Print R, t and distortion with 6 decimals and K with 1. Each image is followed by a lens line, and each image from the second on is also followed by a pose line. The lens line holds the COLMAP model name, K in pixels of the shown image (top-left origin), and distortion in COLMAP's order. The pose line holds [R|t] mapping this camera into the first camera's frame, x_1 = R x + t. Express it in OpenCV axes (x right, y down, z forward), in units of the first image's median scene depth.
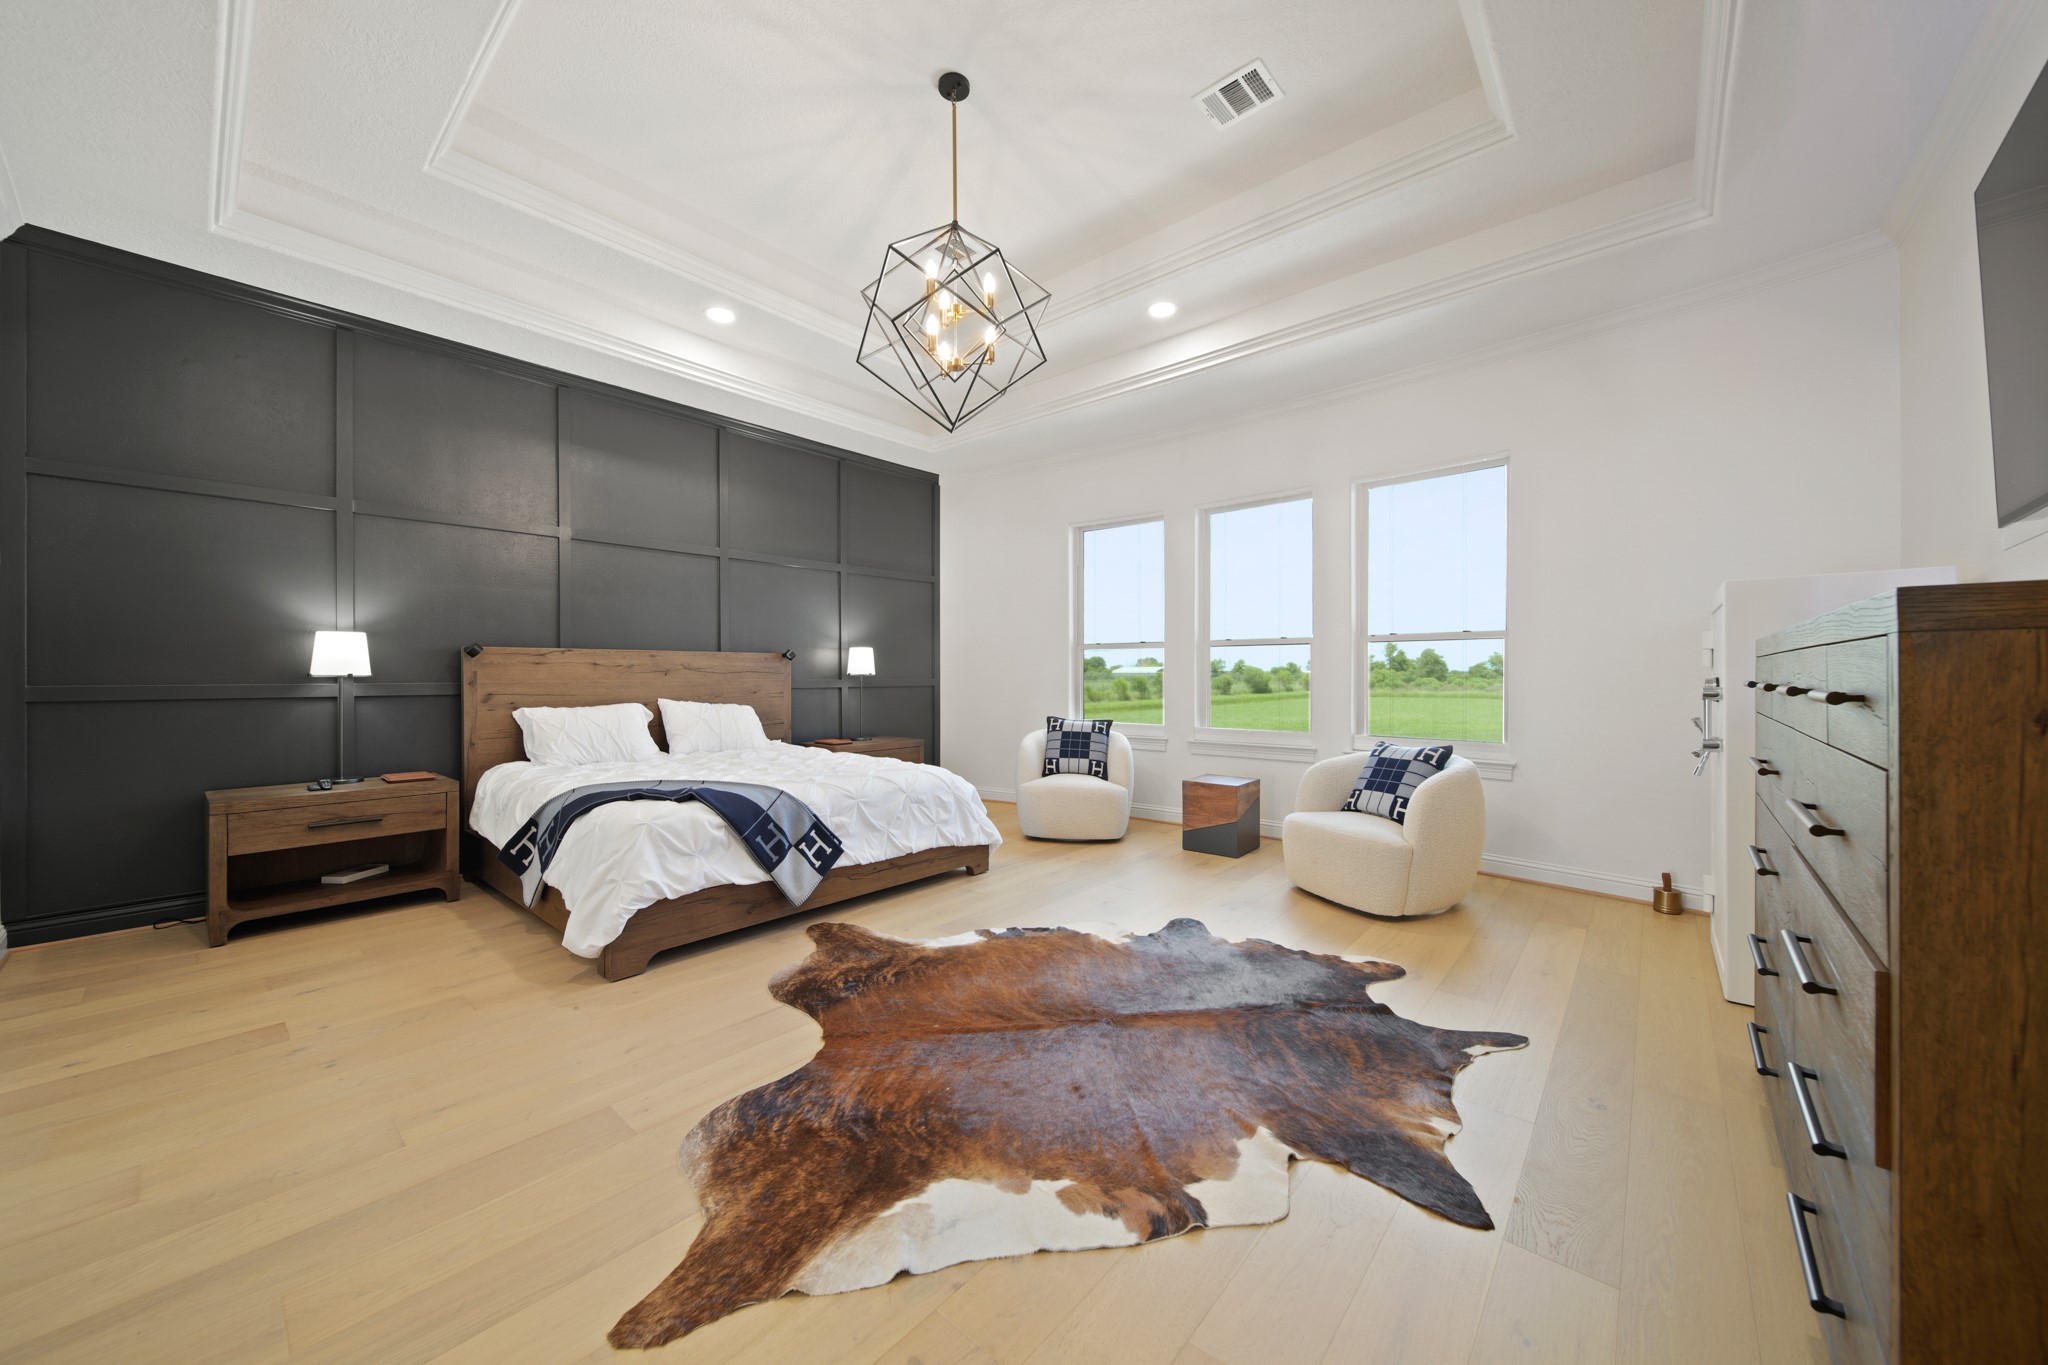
lens RADIAL K [[737.6, 0, 1017.8], [0, 737.6, 684.1], [0, 0, 1]] dist [-0.002190, -0.000354]
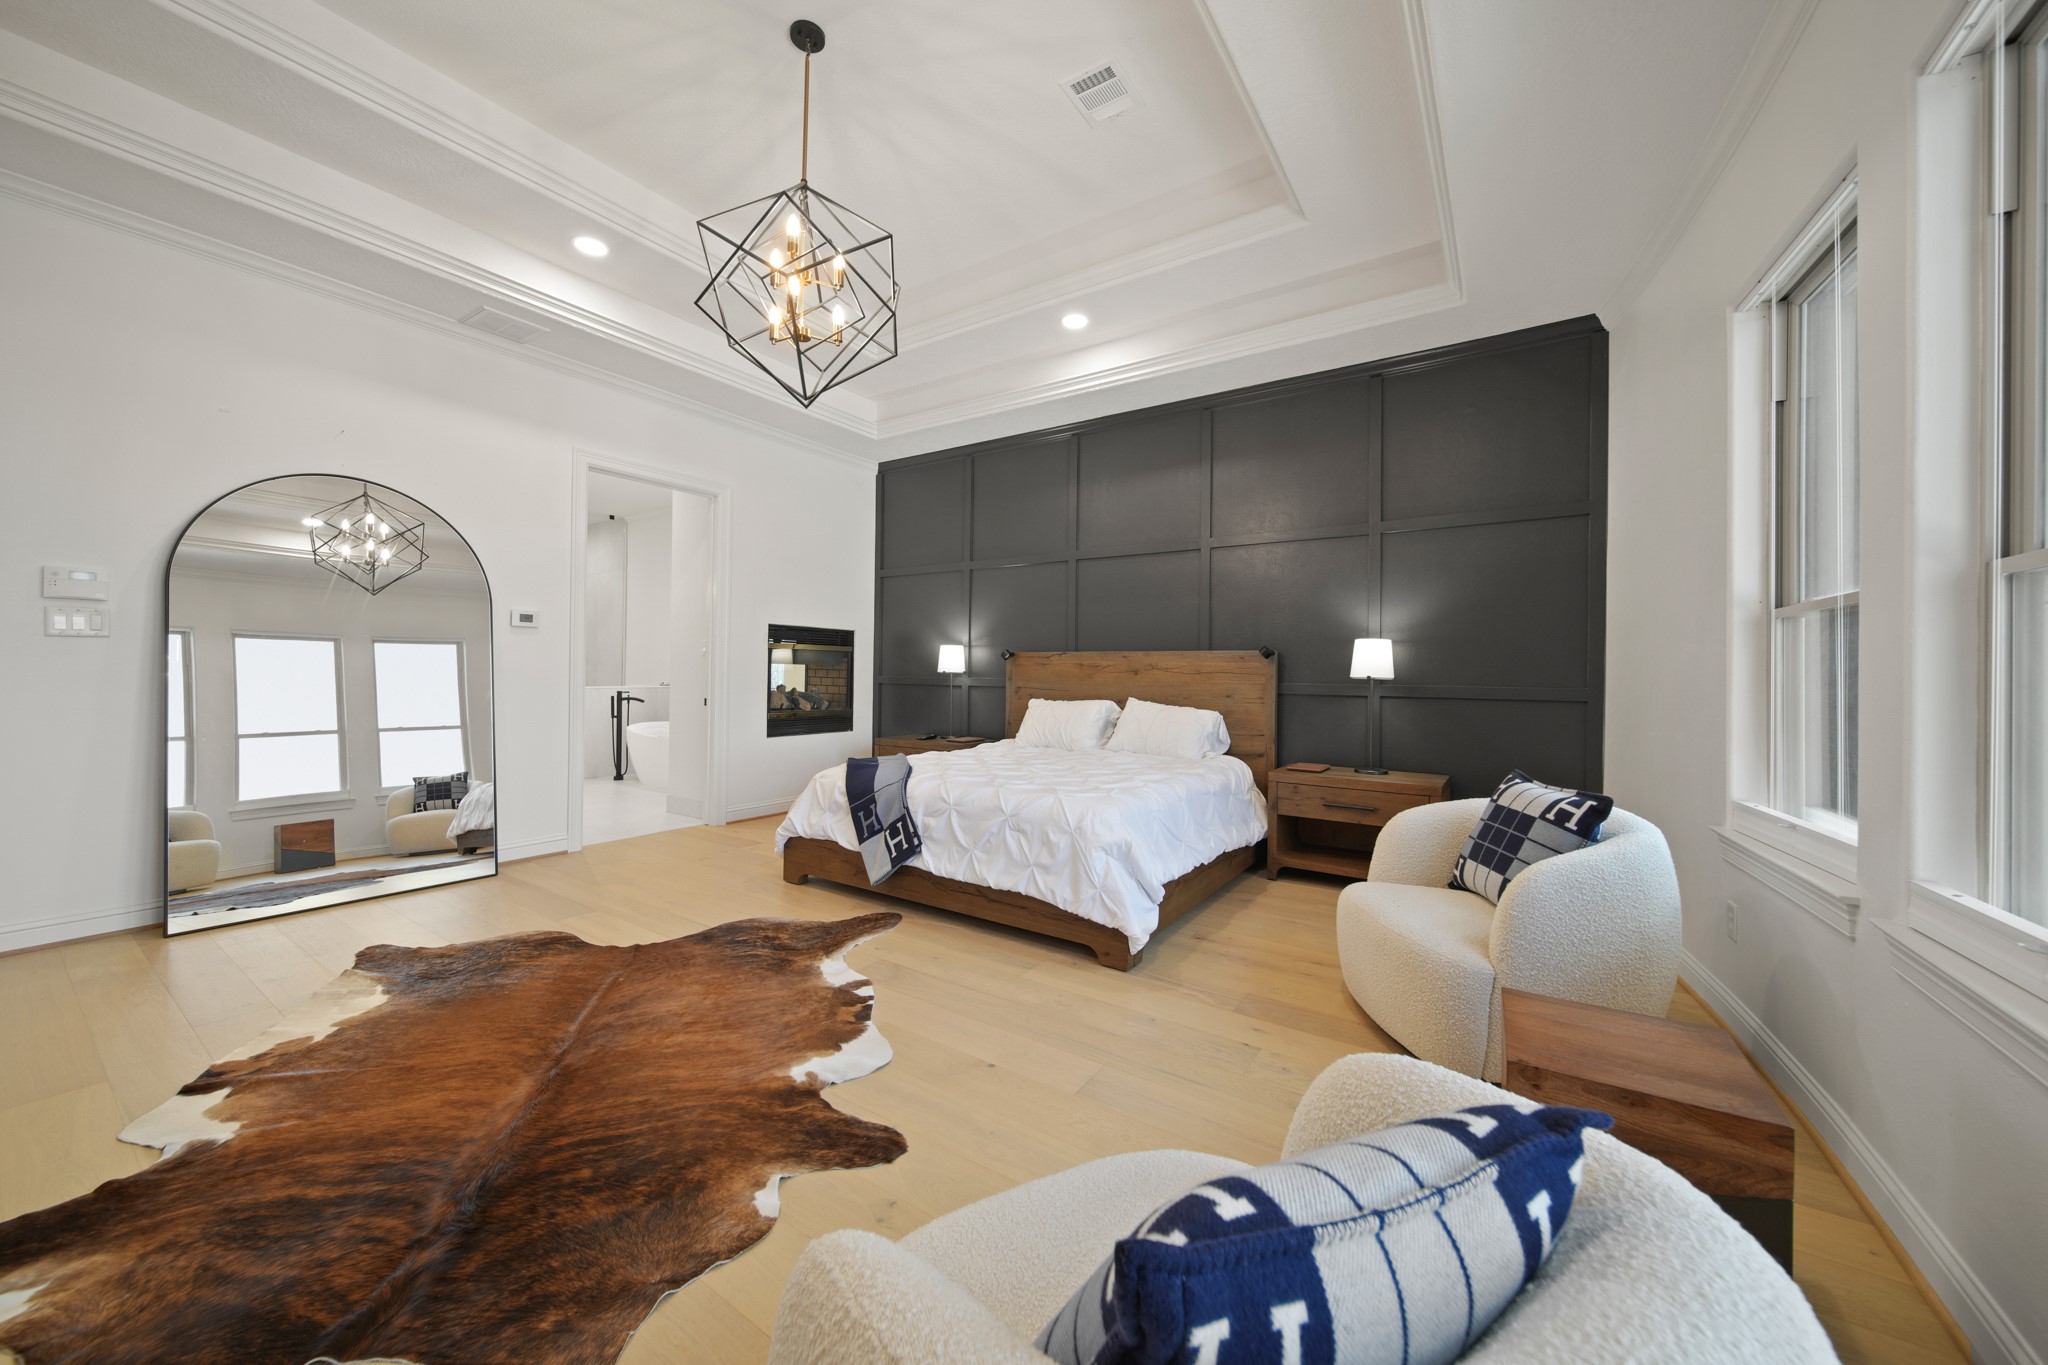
lens RADIAL K [[727.5, 0, 1025.7], [0, 727.5, 672.7], [0, 0, 1]] dist [-0.003520, -0.000198]
pose [[0.120689, 0.004879, -0.992678, 0.801844], [-0.022454, 0.999746, 0.002184, -0.021207], [0.992436, 0.022026, 0.120768, 1.093226]]
